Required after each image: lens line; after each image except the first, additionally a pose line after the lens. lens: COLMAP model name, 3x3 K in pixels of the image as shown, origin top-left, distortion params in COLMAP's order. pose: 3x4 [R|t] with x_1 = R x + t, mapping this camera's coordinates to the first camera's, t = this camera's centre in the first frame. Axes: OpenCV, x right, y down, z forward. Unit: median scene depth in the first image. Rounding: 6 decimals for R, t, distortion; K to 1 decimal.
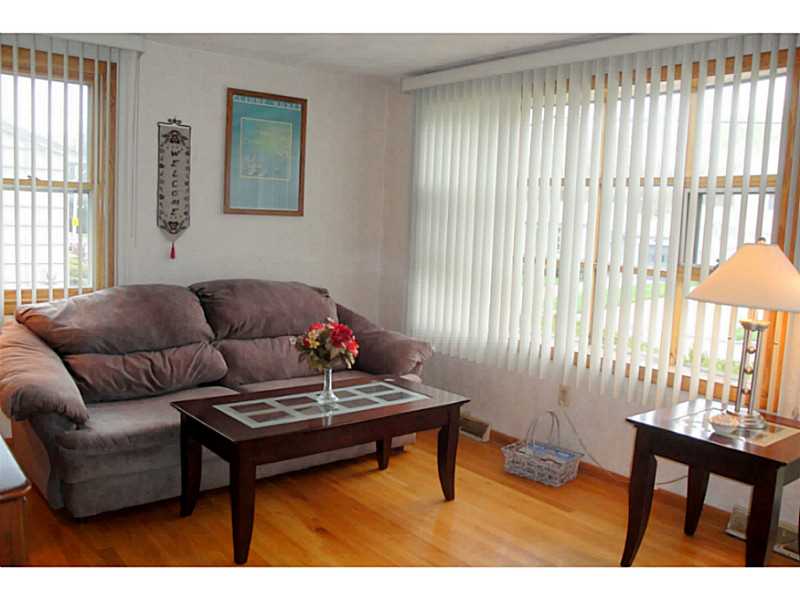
lens RADIAL K [[677.7, 0, 400.1], [0, 677.7, 306.1], [0, 0, 1]] dist [-0.129623, 0.098506]
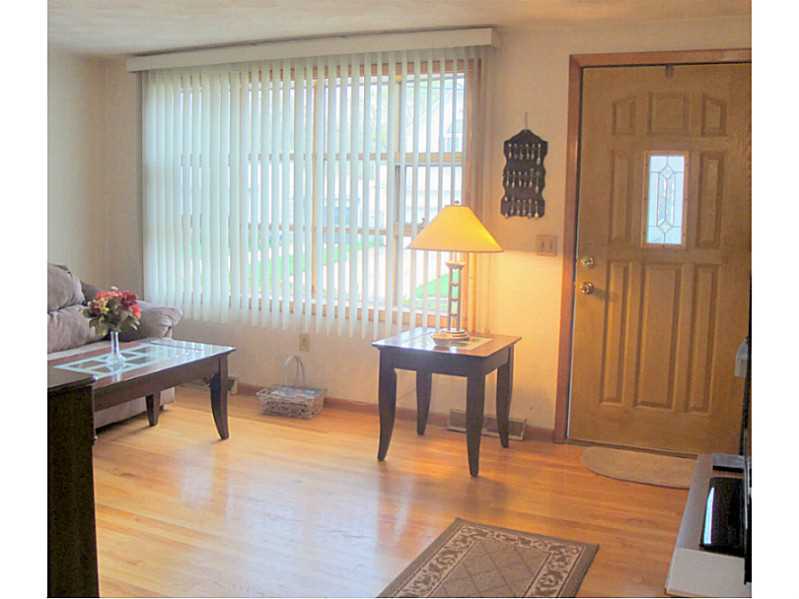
lens RADIAL K [[814.4, 0, 395.0], [0, 814.4, 294.1], [0, 0, 1]] dist [-0.136284, 0.000000]
pose [[0.899338, -0.078898, 0.430077, -0.235267], [0.070937, 0.996883, 0.034540, 0.016467], [-0.431461, -0.000555, 0.902131, -0.360847]]
